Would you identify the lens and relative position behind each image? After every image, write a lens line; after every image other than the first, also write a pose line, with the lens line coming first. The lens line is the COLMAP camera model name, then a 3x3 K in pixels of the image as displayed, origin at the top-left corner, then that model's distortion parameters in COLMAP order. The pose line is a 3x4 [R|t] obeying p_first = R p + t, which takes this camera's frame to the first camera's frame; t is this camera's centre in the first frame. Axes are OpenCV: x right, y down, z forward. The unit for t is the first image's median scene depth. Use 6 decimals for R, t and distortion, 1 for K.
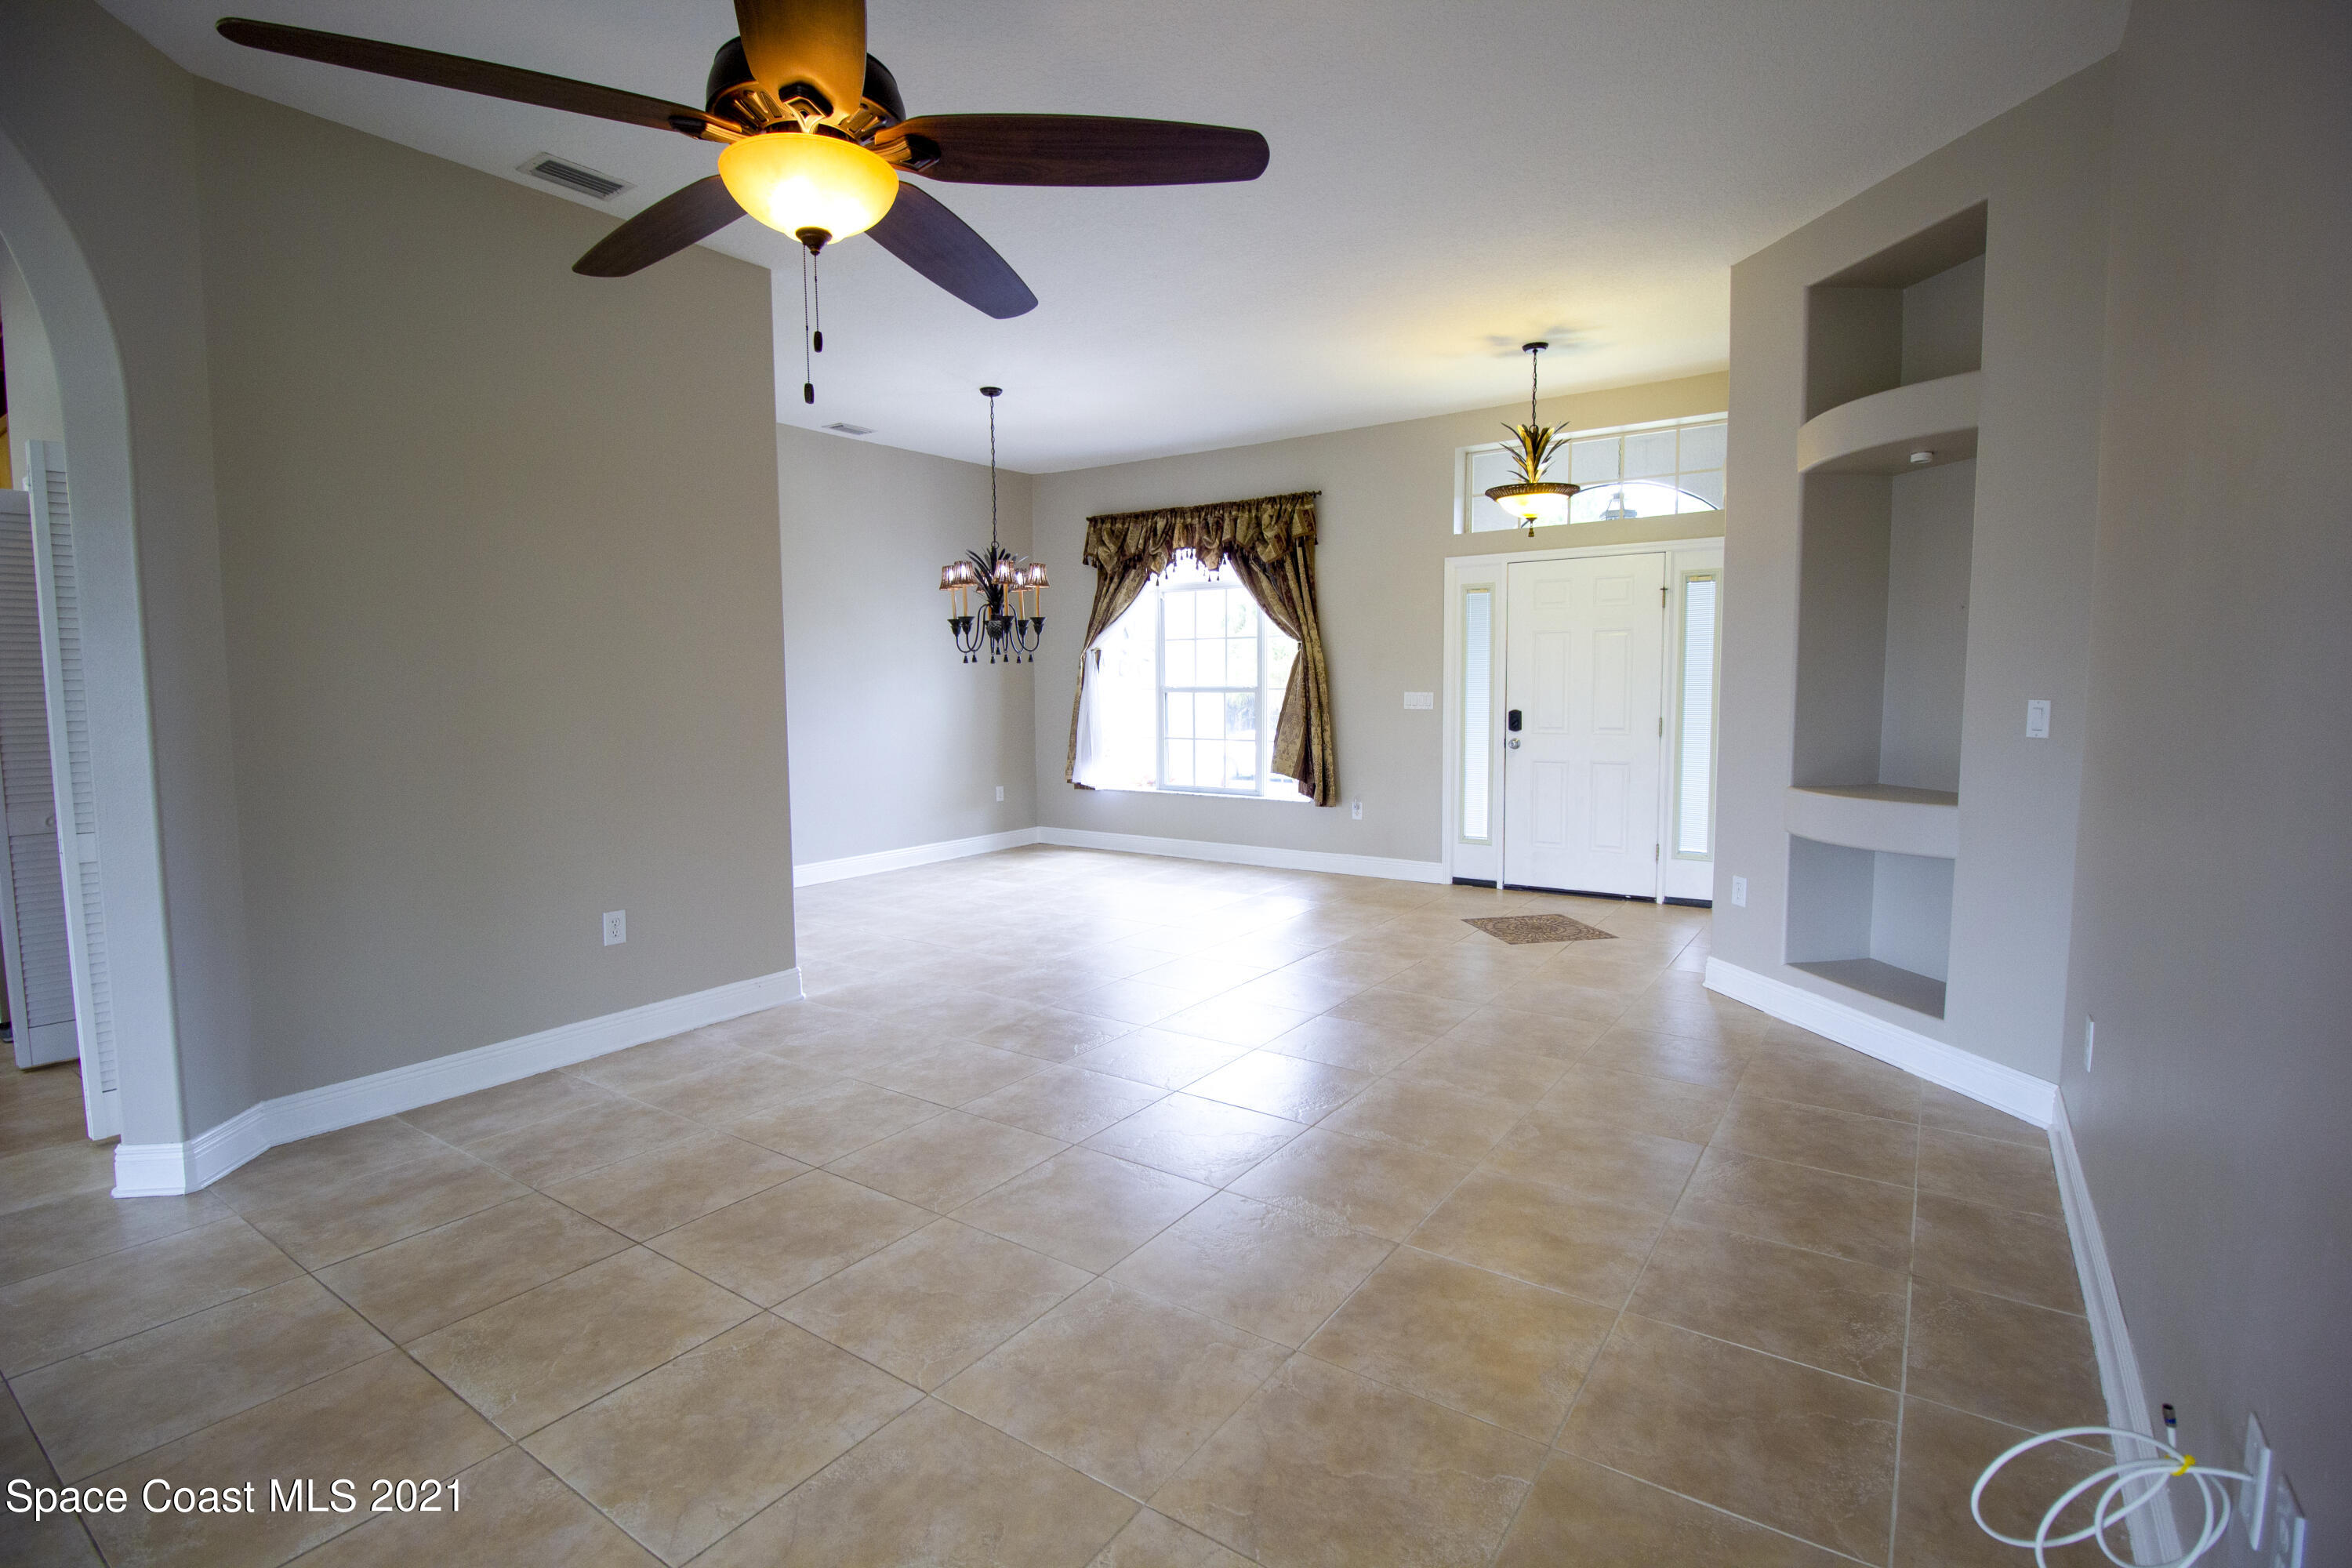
lens RADIAL K [[1091.6, 0, 1192.0], [0, 1091.6, 771.7], [0, 0, 1]] dist [0.001014, -0.014885]
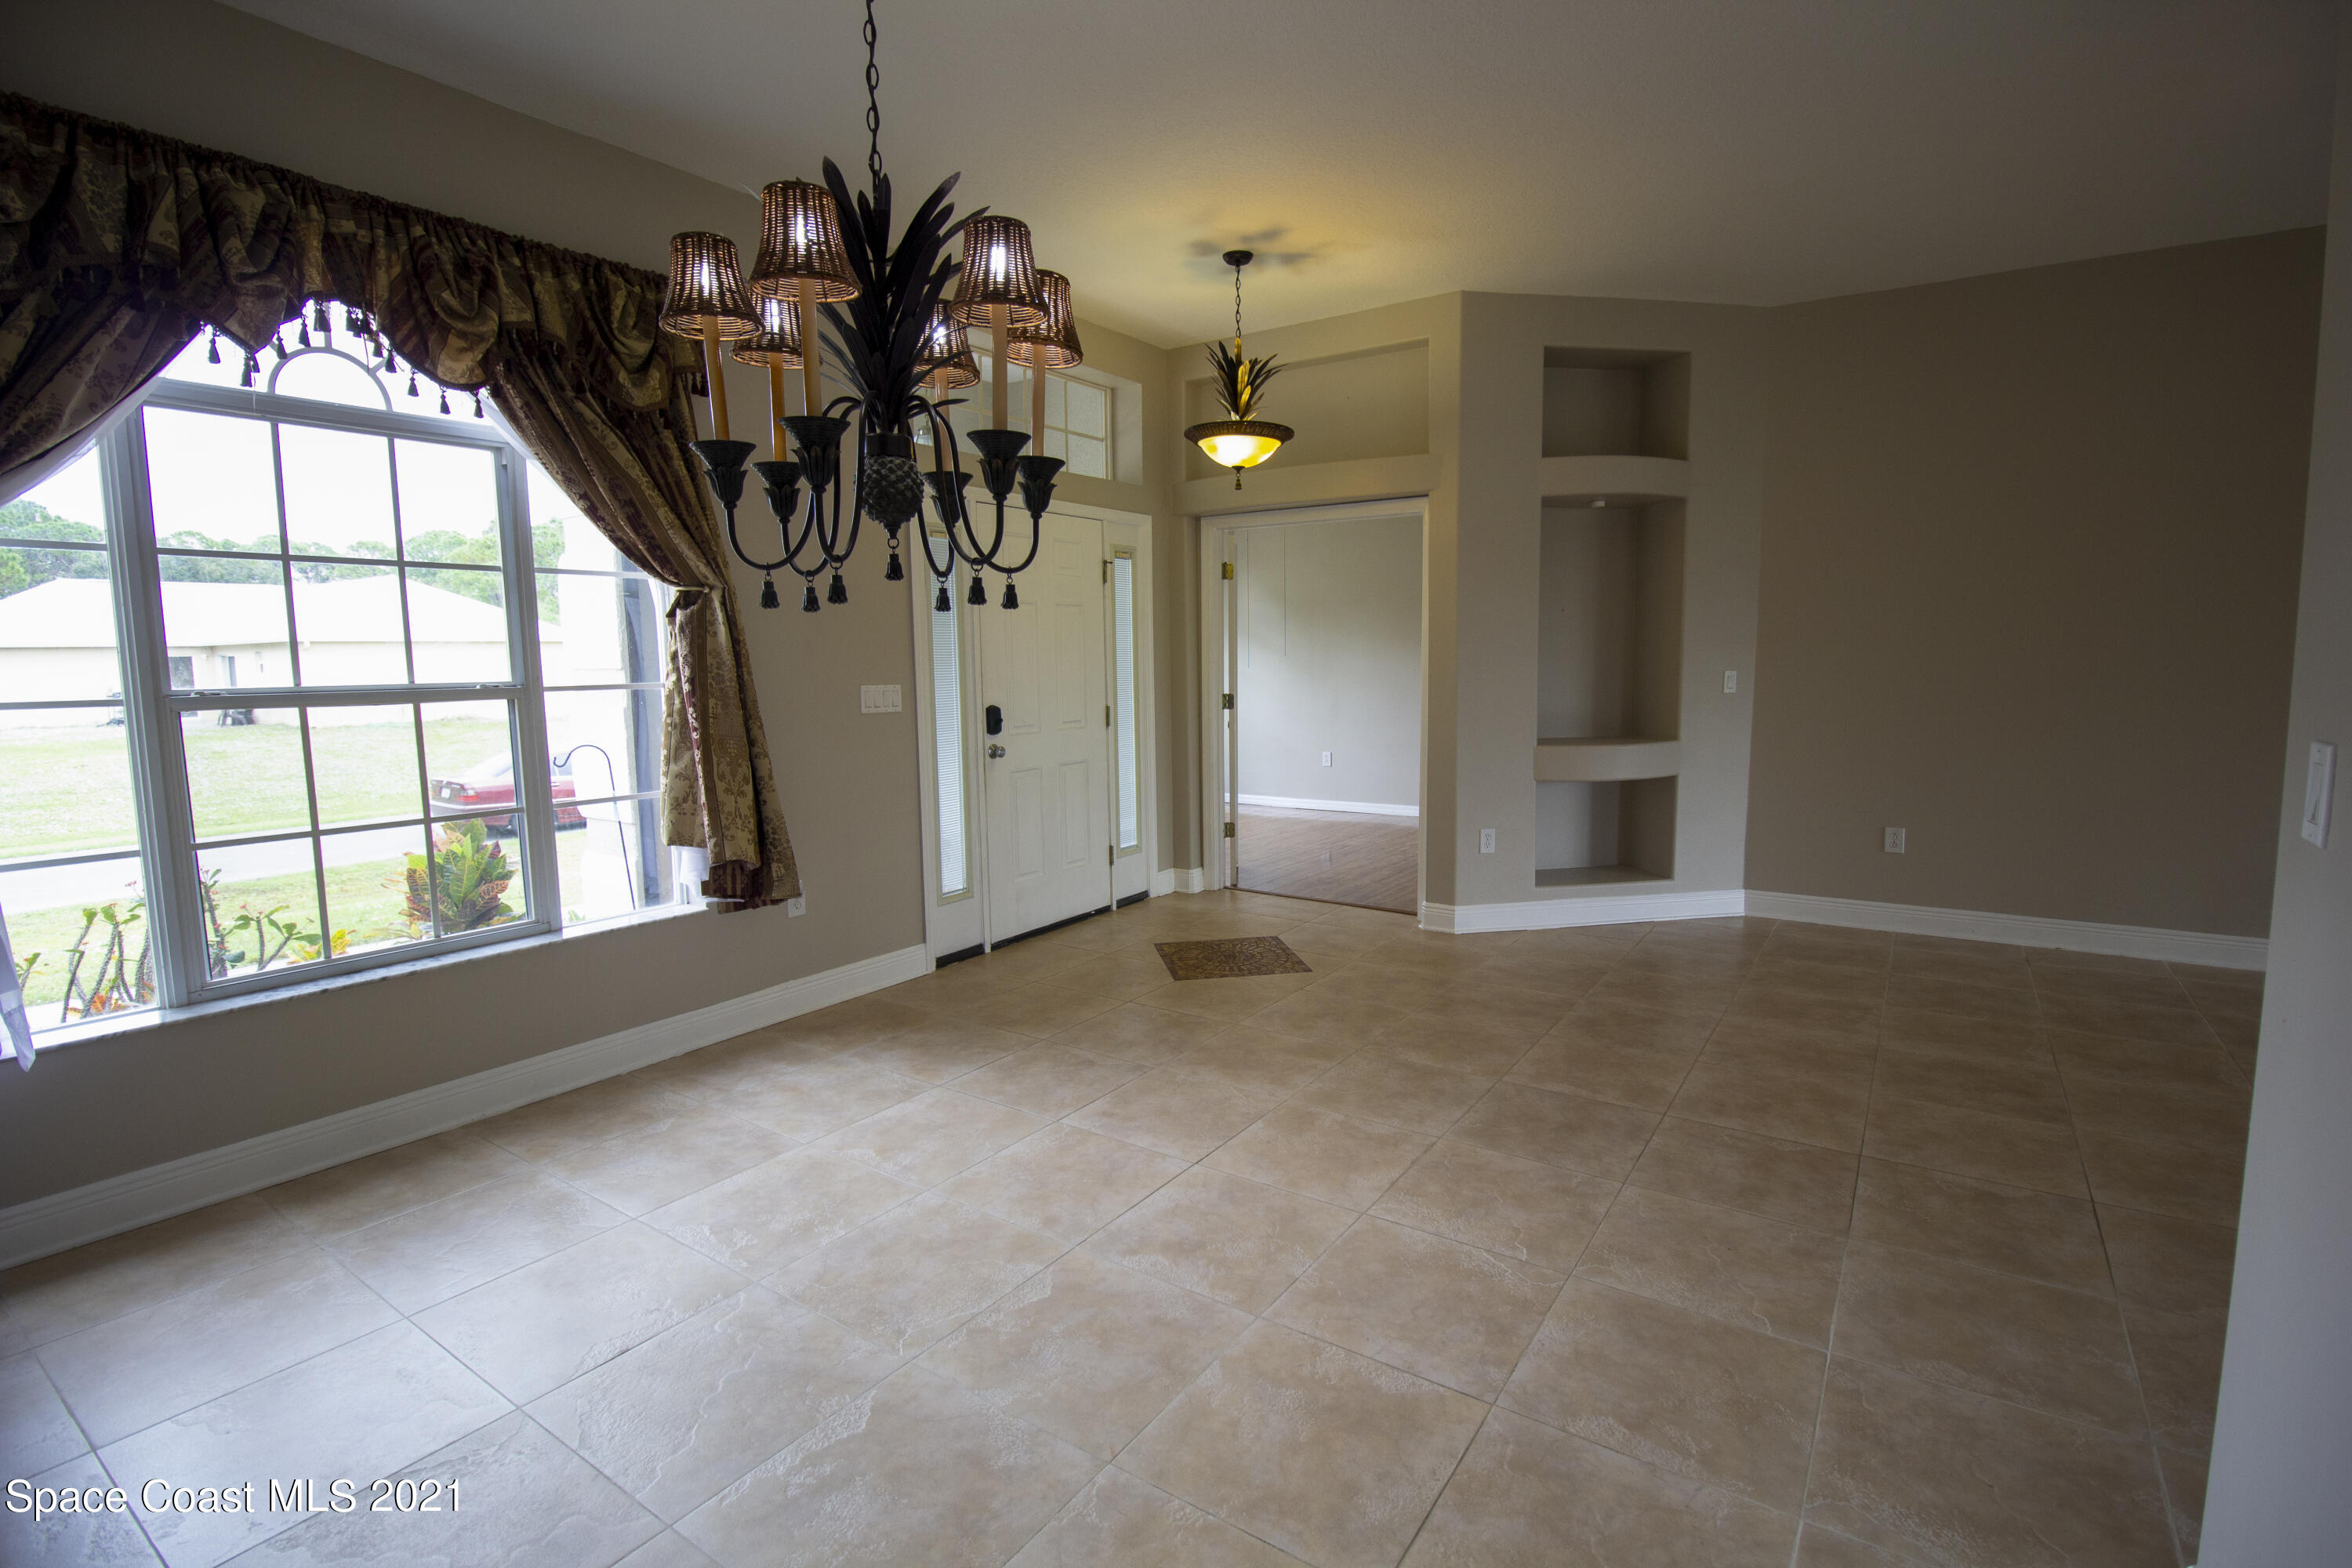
lens RADIAL K [[1091.6, 0, 1192.0], [0, 1091.6, 771.7], [0, 0, 1]] dist [0.001014, -0.014885]
pose [[-0.002314, -0.102264, 0.994755, -0.470676], [0.092024, 0.990514, 0.102043, -0.080658], [-0.995754, 0.091777, 0.007118, 0.929129]]
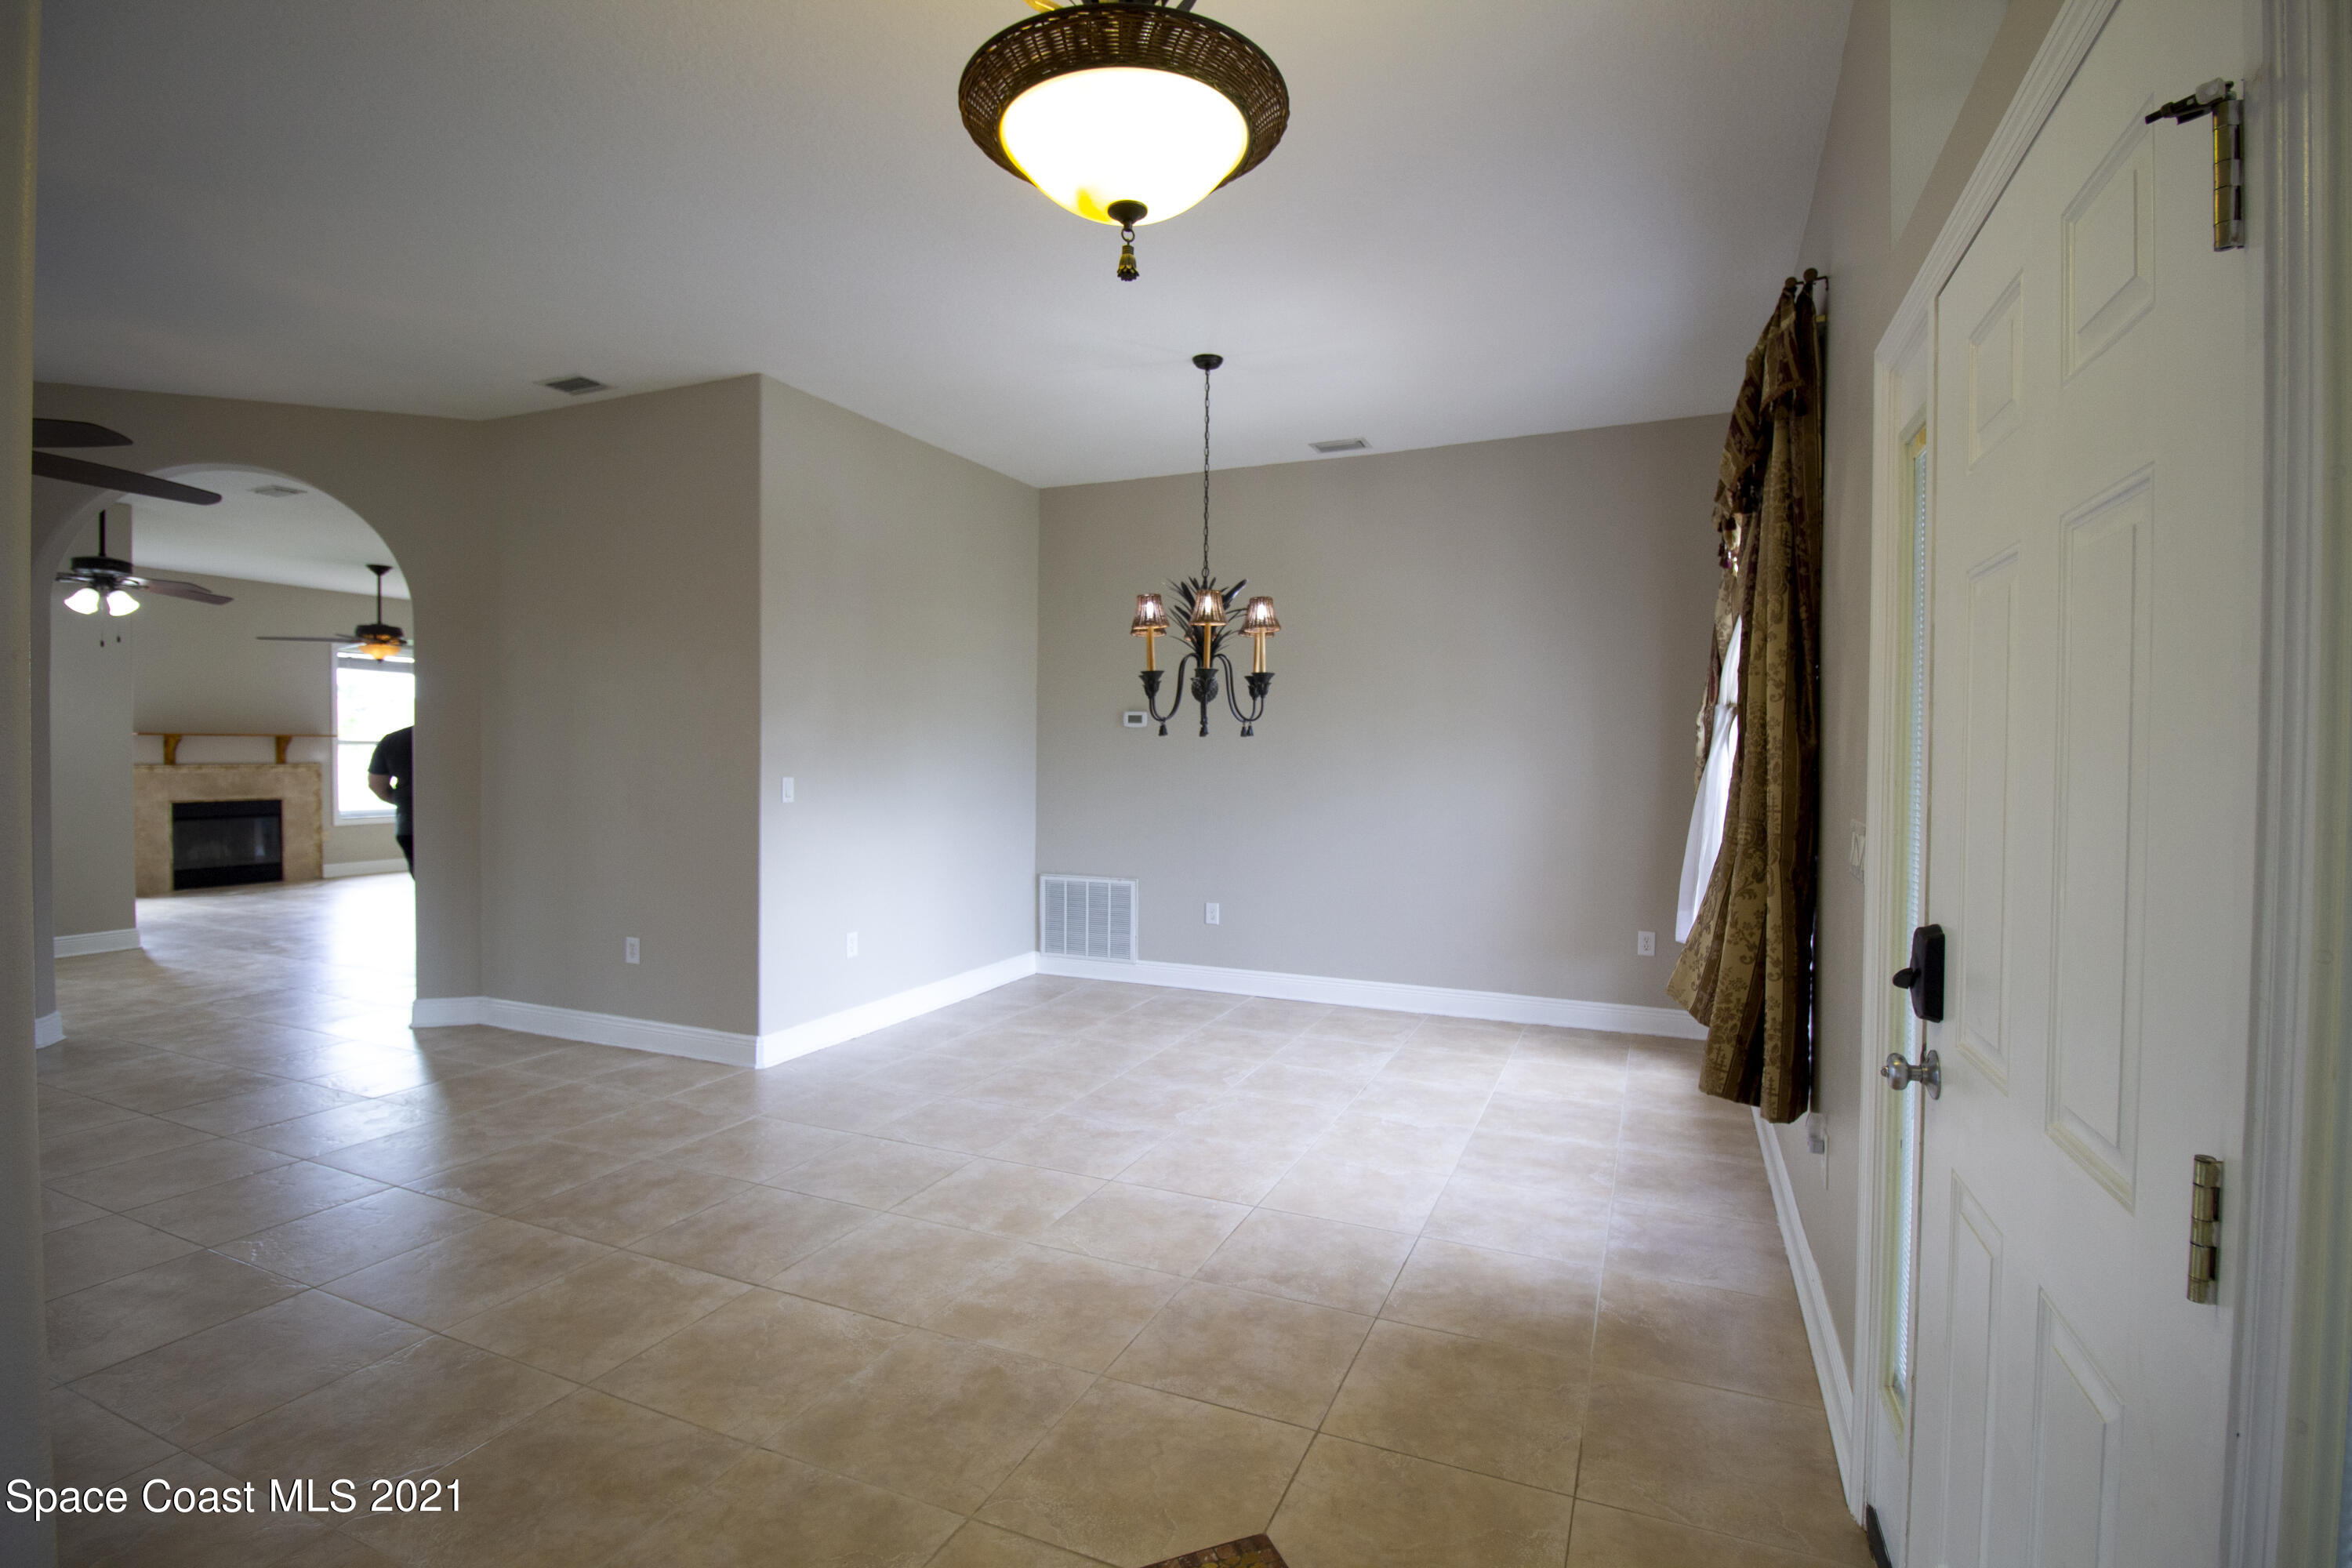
lens RADIAL K [[1091.6, 0, 1192.0], [0, 1091.6, 771.7], [0, 0, 1]] dist [0.001014, -0.014885]
pose [[0.191727, 0.025777, -0.981110, 0.522192], [-0.087900, 0.996089, 0.008993, -0.083011], [0.977504, 0.084515, 0.193243, 0.862068]]
